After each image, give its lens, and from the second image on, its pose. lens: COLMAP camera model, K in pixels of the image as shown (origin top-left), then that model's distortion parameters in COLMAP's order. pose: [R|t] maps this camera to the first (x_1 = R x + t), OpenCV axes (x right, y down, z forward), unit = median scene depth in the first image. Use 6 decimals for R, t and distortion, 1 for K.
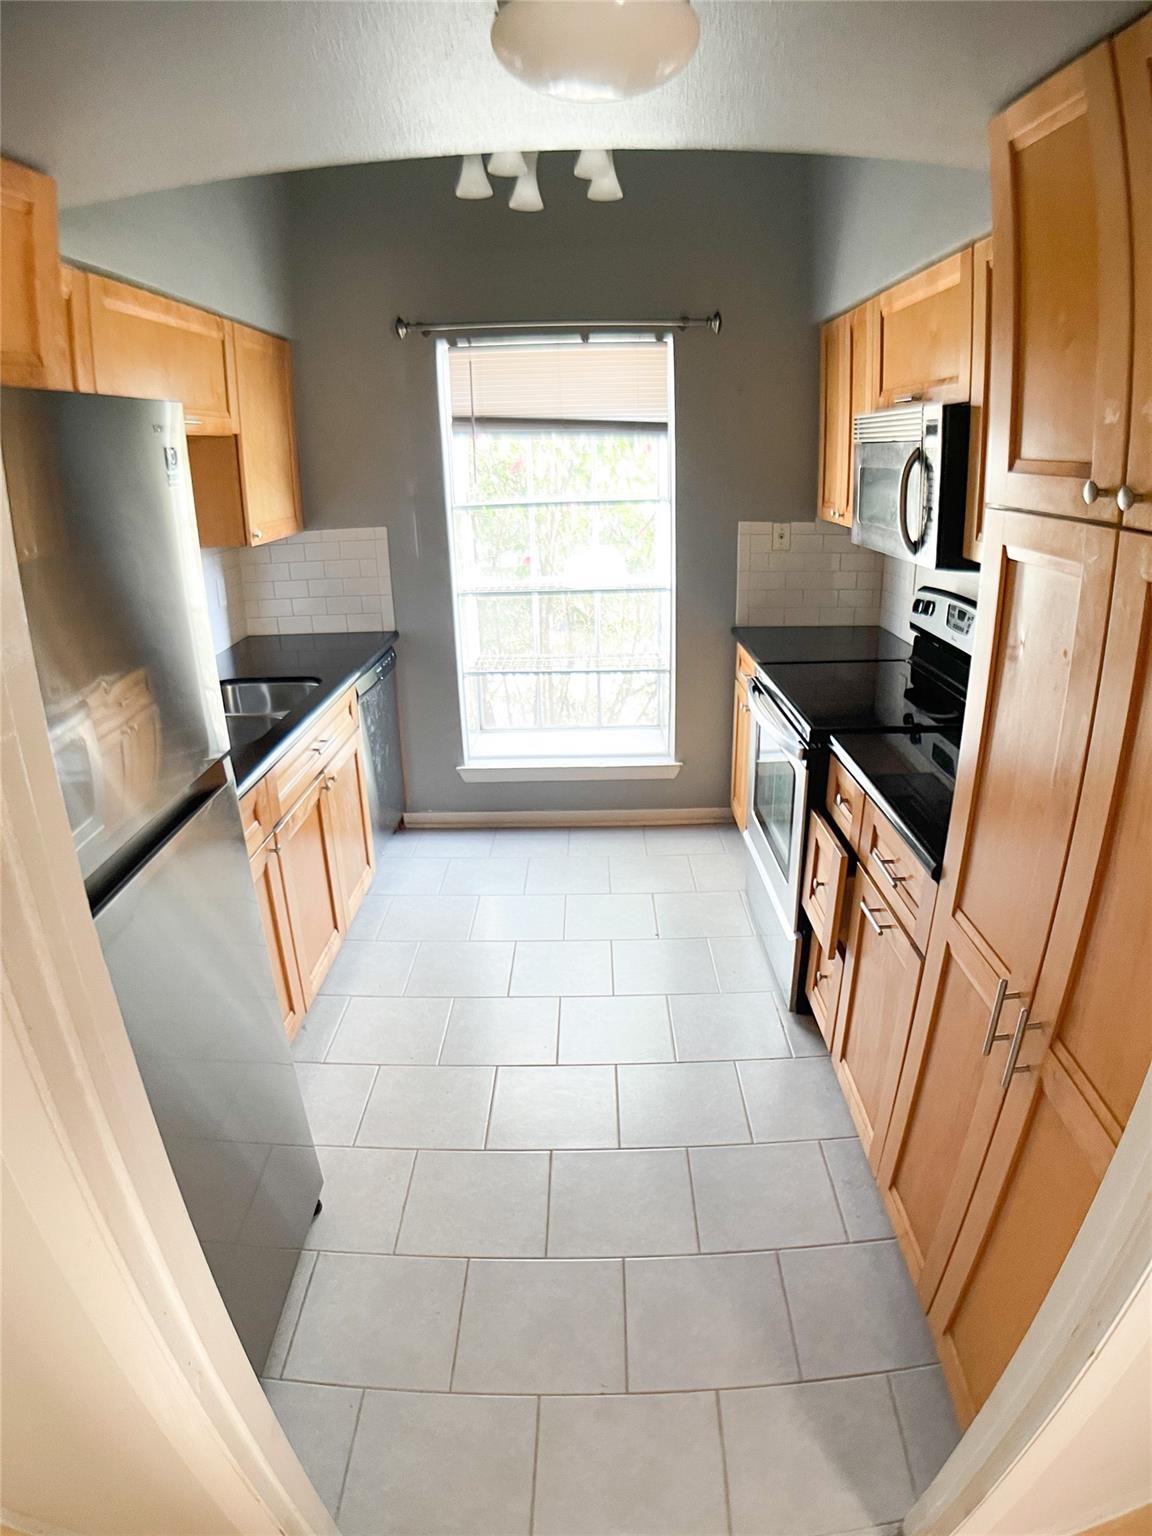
lens RADIAL K [[898.5, 0, 576.0], [0, 898.5, 768.0], [0, 0, 1]] dist [-0.180655, 0.020580]
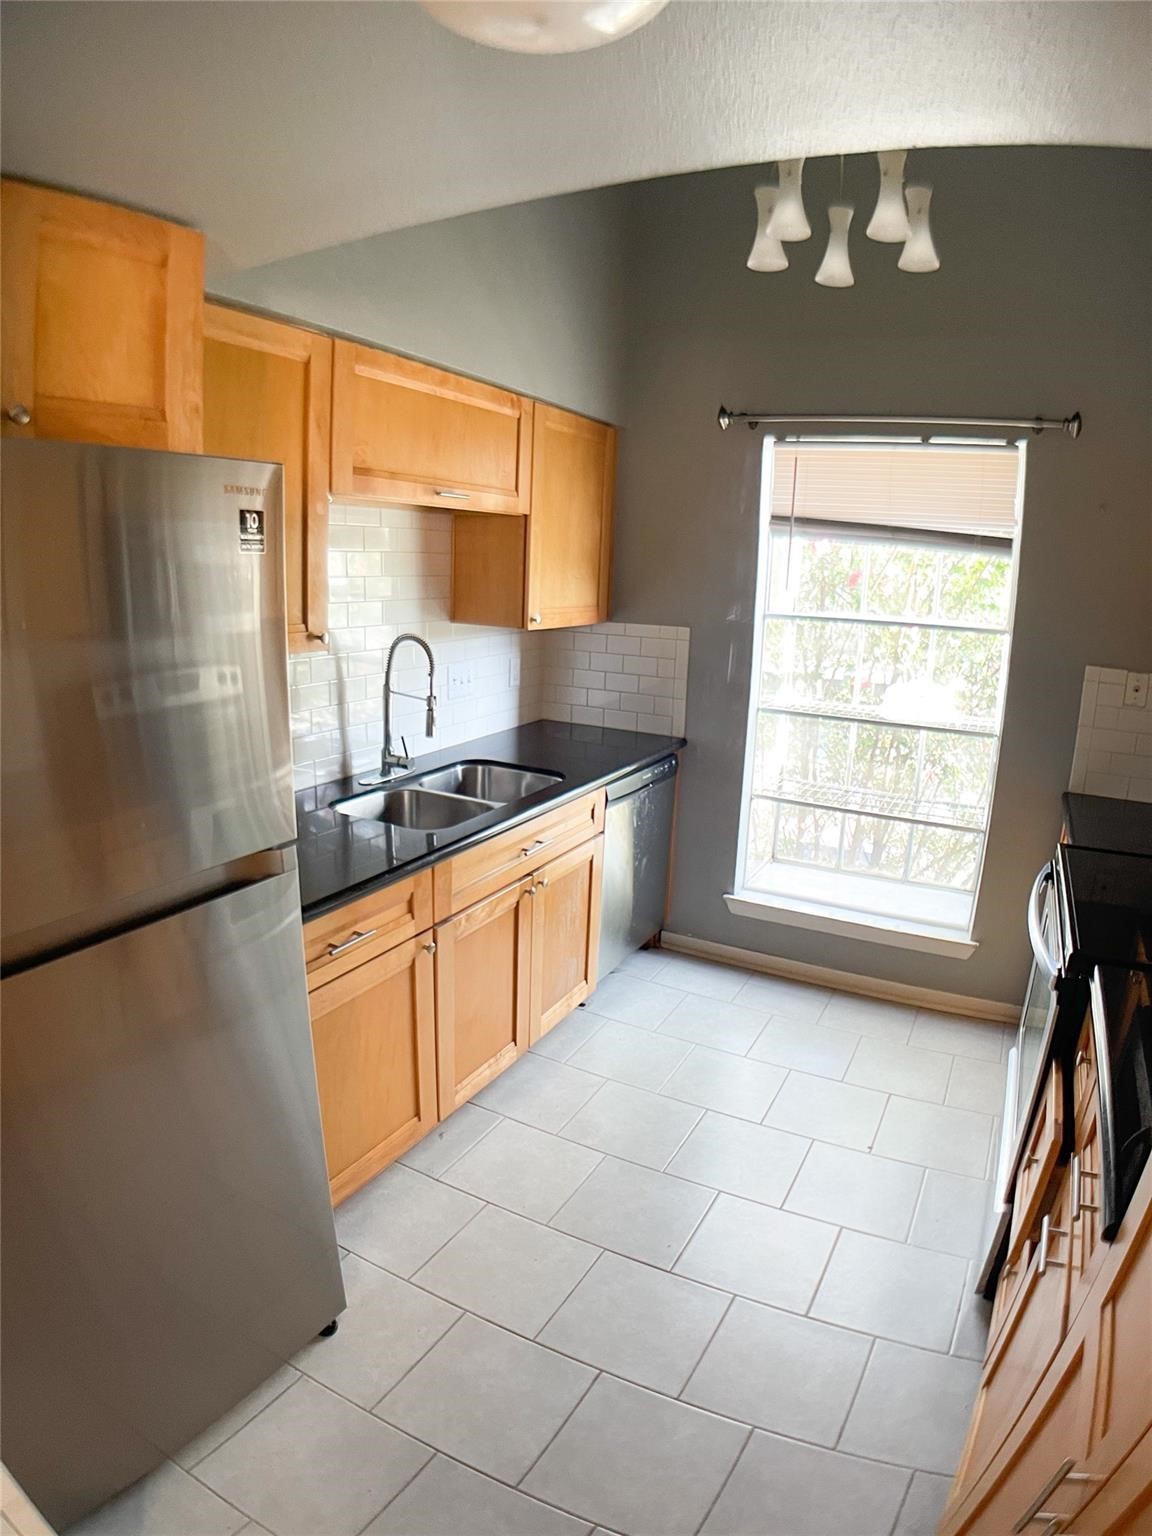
lens RADIAL K [[898.5, 0, 576.0], [0, 898.5, 768.0], [0, 0, 1]] dist [-0.180655, 0.020580]
pose [[0.887800, 0.152352, -0.434282, 0.119480], [-0.200556, 0.977381, -0.067117, -0.040726], [0.414233, 0.146684, 0.898273, 0.121731]]
